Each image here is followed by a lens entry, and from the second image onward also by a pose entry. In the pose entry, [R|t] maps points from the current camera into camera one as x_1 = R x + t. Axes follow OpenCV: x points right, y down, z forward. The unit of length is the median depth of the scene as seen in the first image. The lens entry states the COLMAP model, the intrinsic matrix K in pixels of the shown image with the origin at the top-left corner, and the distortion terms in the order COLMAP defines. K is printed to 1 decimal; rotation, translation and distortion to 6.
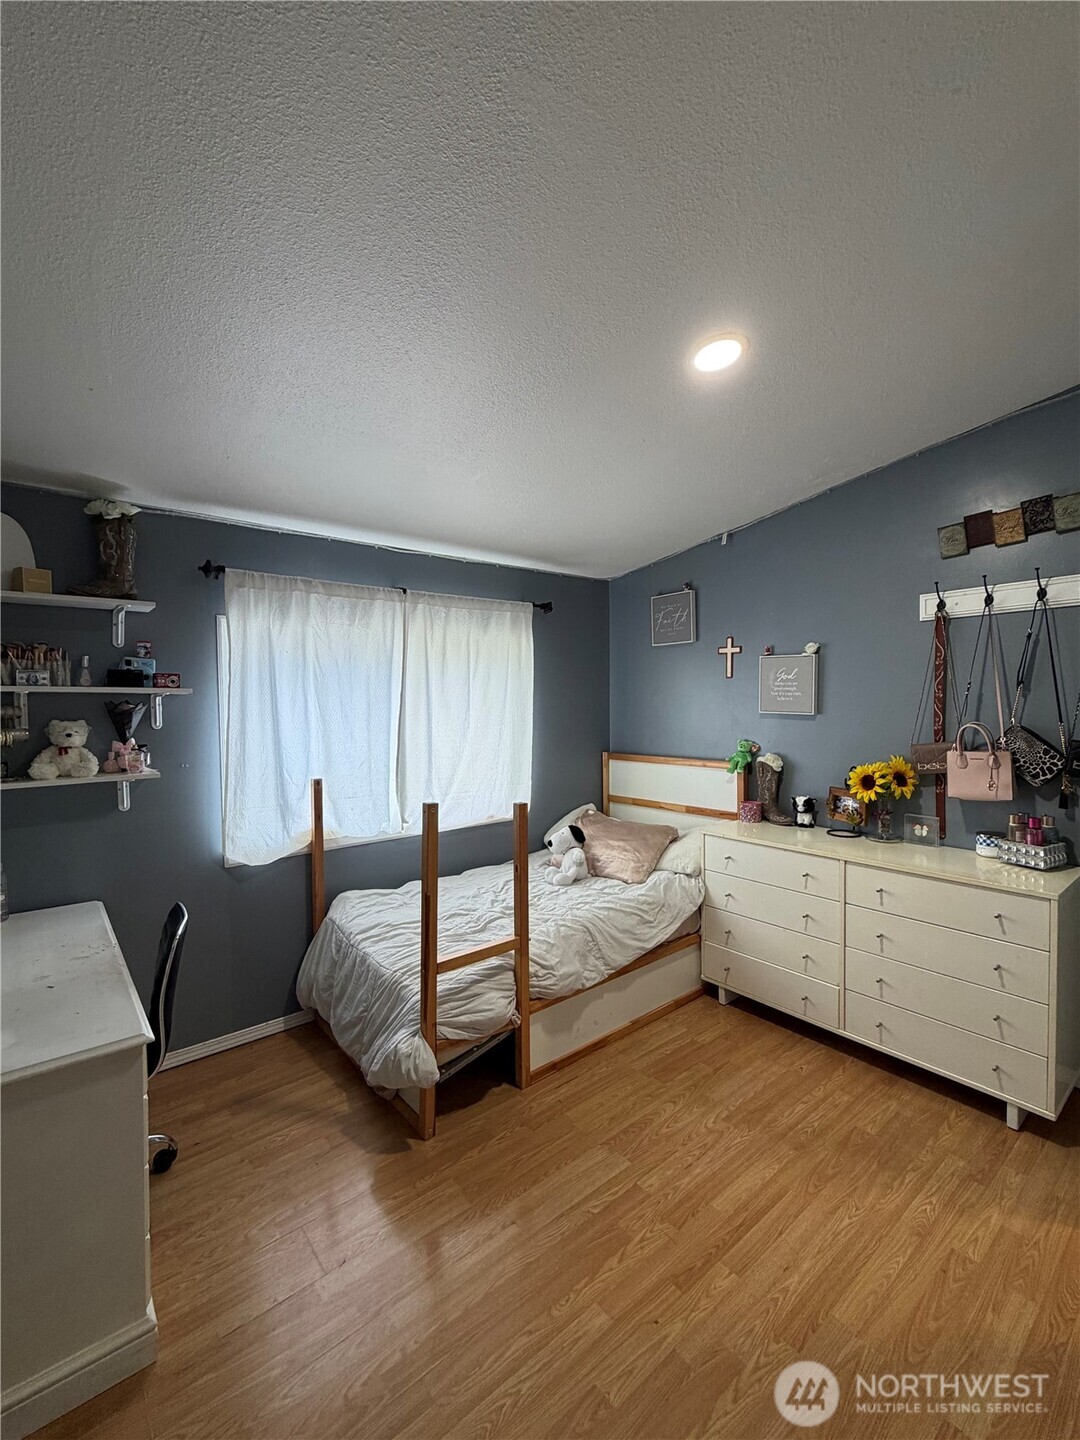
lens RADIAL K [[623.6, 0, 542.5], [0, 623.6, 718.3], [0, 0, 1]] dist [0.005643, 0.000646]
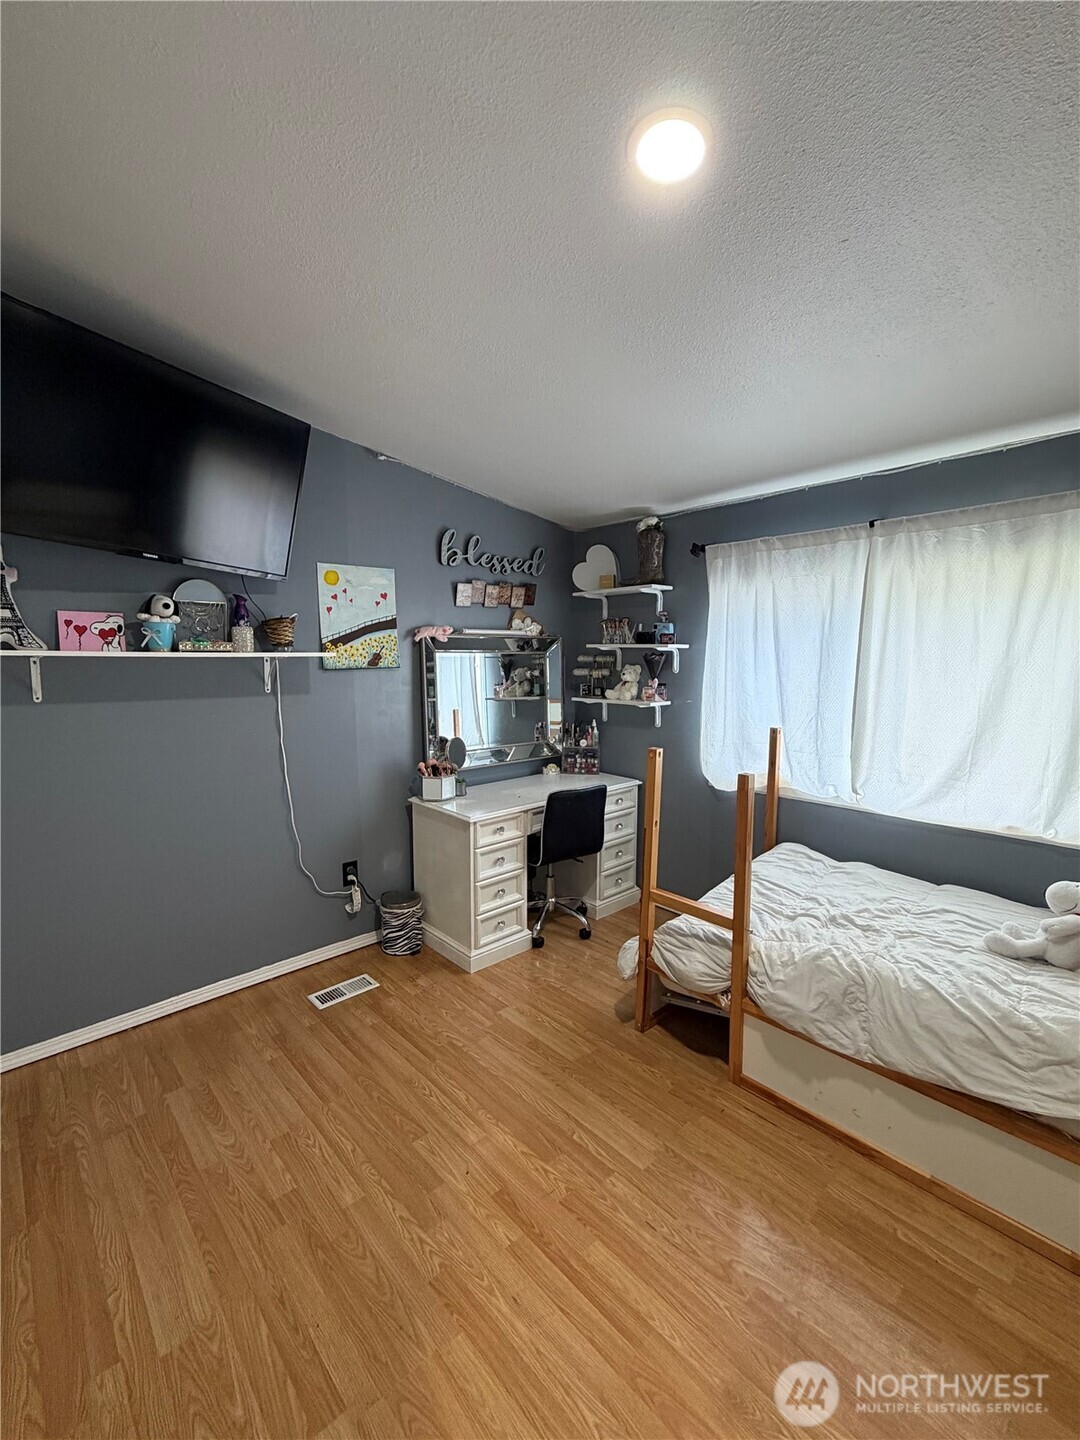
lens RADIAL K [[623.6, 0, 542.2], [0, 623.6, 719.3], [0, 0, 1]] dist [0.005643, 0.000646]
pose [[0.047056, 0.113855, -0.992382, 0.800190], [-0.026753, 0.993270, 0.112688, -0.031007], [0.998534, 0.021246, 0.049785, 0.660937]]
